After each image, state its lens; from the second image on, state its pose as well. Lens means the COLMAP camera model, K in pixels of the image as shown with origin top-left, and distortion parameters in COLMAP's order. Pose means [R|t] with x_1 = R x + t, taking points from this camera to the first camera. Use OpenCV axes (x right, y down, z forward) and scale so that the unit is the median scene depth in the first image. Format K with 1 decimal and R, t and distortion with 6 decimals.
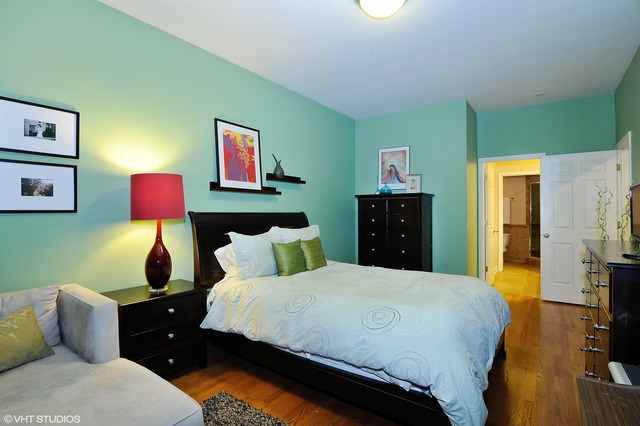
lens RADIAL K [[310.8, 0, 319.4], [0, 310.8, 212.3], [0, 0, 1]] dist [-0.018167, 0.001043]
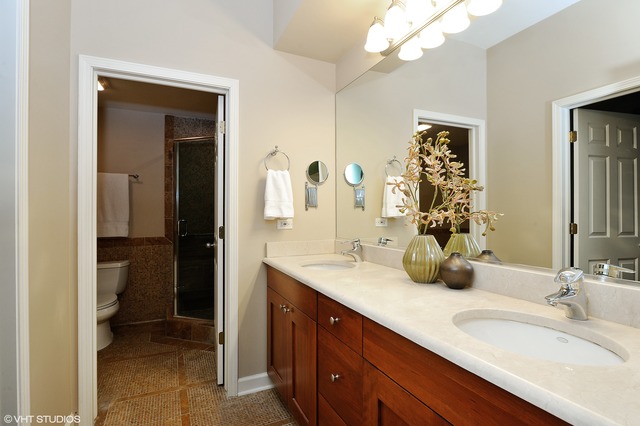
lens RADIAL K [[310.8, 0, 317.2], [0, 310.8, 214.0], [0, 0, 1]] dist [-0.018167, 0.001043]
pose [[0.477824, 0.007543, 0.878423, 0.377735], [0.002041, 0.999951, -0.009697, 0.011555], [-0.878453, 0.006426, 0.477785, 0.585207]]
